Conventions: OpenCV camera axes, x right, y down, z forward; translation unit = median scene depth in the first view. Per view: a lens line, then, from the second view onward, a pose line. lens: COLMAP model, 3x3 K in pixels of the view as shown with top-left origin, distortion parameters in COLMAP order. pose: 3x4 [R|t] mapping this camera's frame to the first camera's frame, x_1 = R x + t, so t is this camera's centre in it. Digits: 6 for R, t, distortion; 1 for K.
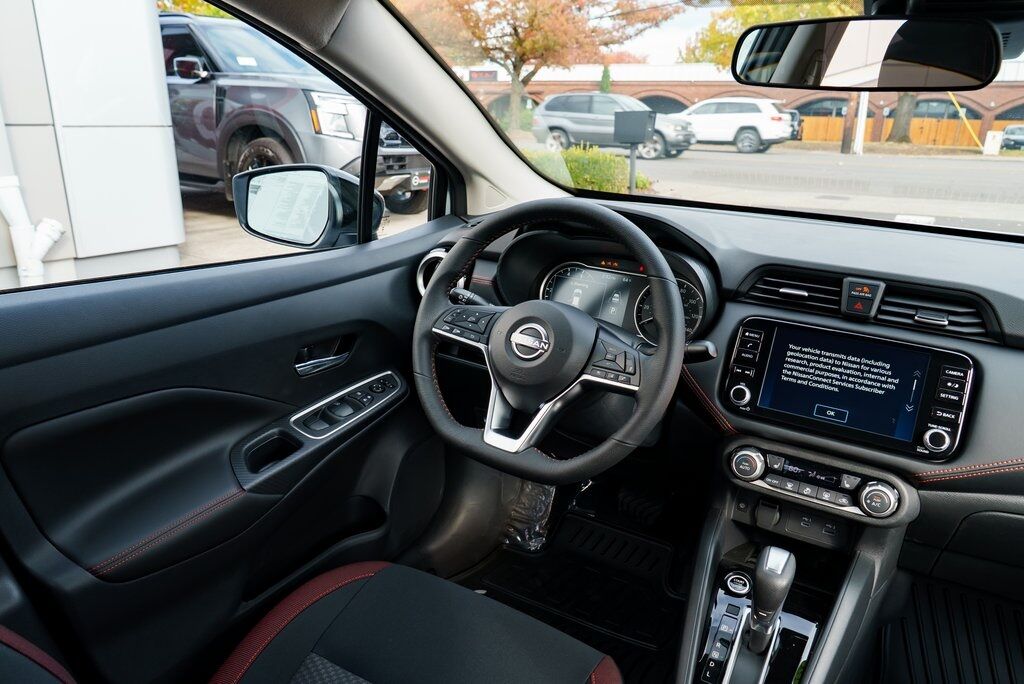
lens RADIAL K [[699.3, 0, 507.6], [0, 699.3, 344.7], [0, 0, 1]] dist [-0.023441, 0.014996]
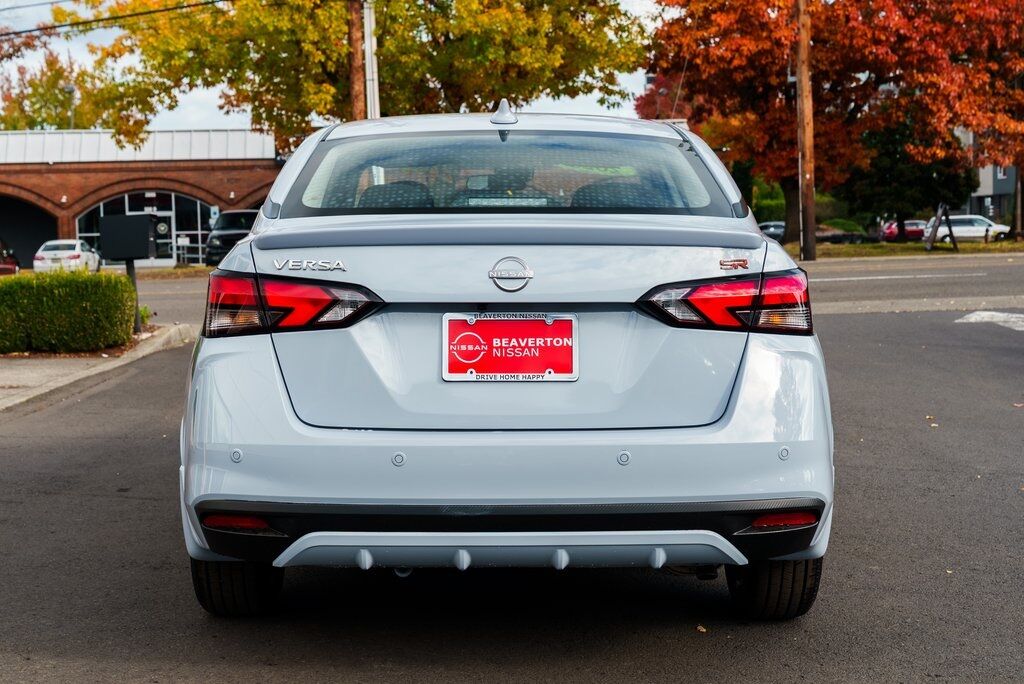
lens RADIAL K [[1635.0, 0, 510.8], [0, 1635.0, 331.5], [0, 0, 1]] dist [0.066019, 0.000000]
pose [[0.852798, -0.075707, 0.516724, -2.872857], [0.204432, 0.958872, -0.196906, 1.505698], [-0.480566, 0.273556, 0.833201, -4.456547]]
